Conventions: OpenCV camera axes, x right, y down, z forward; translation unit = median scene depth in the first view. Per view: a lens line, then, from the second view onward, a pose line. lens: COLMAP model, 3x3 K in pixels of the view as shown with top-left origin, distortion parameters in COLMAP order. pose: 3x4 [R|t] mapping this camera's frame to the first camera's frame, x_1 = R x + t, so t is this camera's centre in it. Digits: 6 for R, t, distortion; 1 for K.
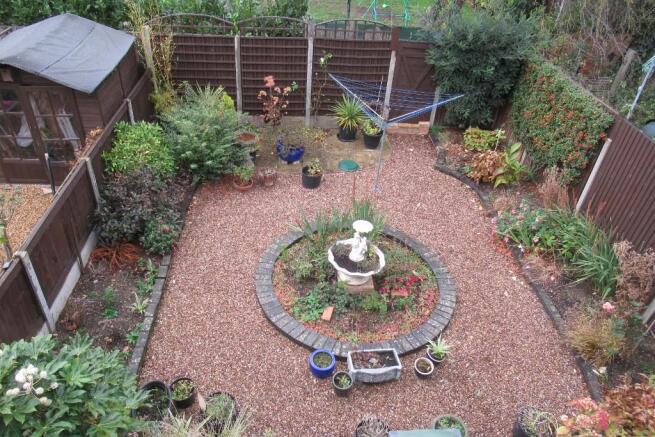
lens RADIAL K [[481.2, 0, 327.5], [0, 481.2, 218.5], [0, 0, 1]] dist [0.064157, -0.000145]
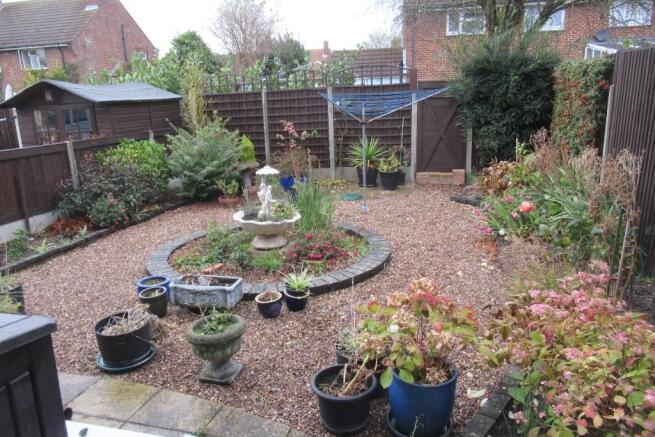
lens RADIAL K [[481.2, 0, 327.5], [0, 481.2, 218.5], [0, 0, 1]] dist [0.064157, -0.000145]
pose [[0.942291, -0.009243, -0.334666, 0.297431], [-0.117615, 0.926764, -0.356755, 0.251666], [0.313454, 0.375529, 0.872195, 0.201055]]
